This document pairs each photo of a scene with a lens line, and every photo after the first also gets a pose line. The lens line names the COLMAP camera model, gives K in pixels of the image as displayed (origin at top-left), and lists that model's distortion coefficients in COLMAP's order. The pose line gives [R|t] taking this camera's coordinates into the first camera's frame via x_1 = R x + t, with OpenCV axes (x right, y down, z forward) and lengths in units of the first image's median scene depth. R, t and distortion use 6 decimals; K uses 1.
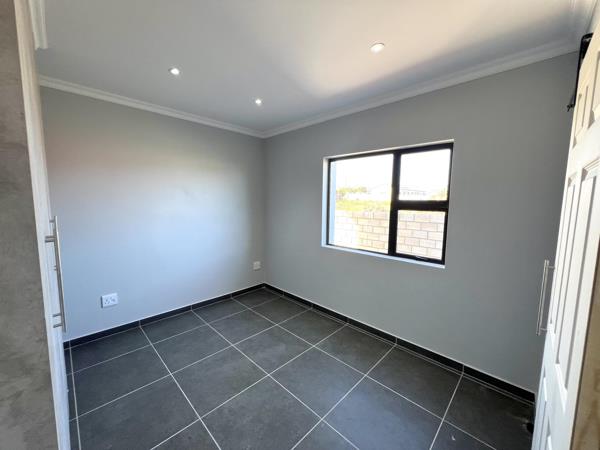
lens RADIAL K [[239.2, 0, 299.7], [0, 239.2, 225.5], [0, 0, 1]] dist [-0.001807, 0.000027]
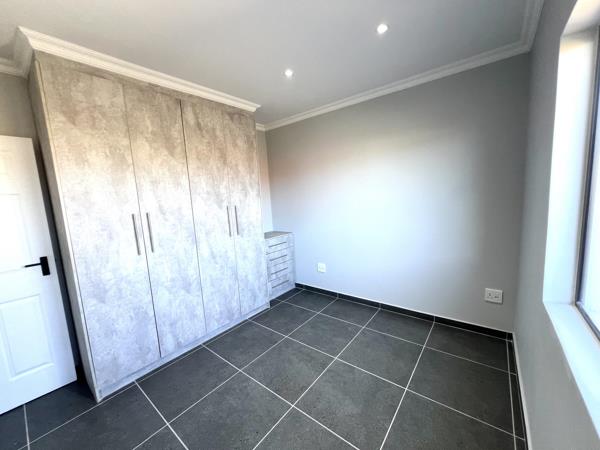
lens RADIAL K [[239.2, 0, 299.7], [0, 239.2, 225.5], [0, 0, 1]] dist [-0.001807, 0.000027]
pose [[0.098606, 0.108220, -0.989224, 0.491559], [-0.041215, 0.993660, 0.104597, -0.057536], [0.994273, 0.030457, 0.102442, 0.741002]]
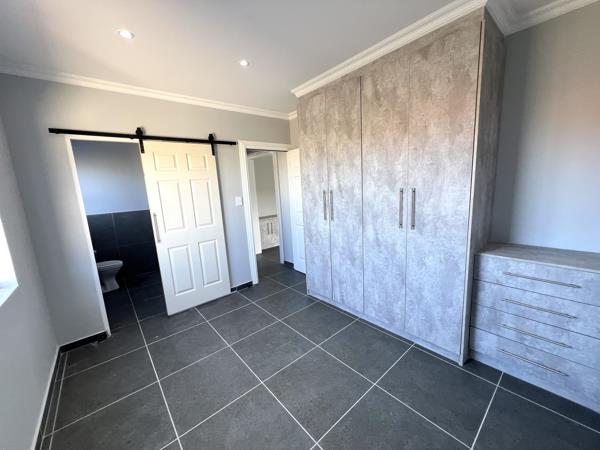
lens RADIAL K [[239.2, 0, 299.7], [0, 239.2, 225.5], [0, 0, 1]] dist [-0.001807, 0.000027]
pose [[-0.995286, 0.028557, 0.092686, -0.295726], [0.052734, 0.961398, 0.270062, -0.132738], [-0.081396, 0.273676, -0.958372, 1.349206]]
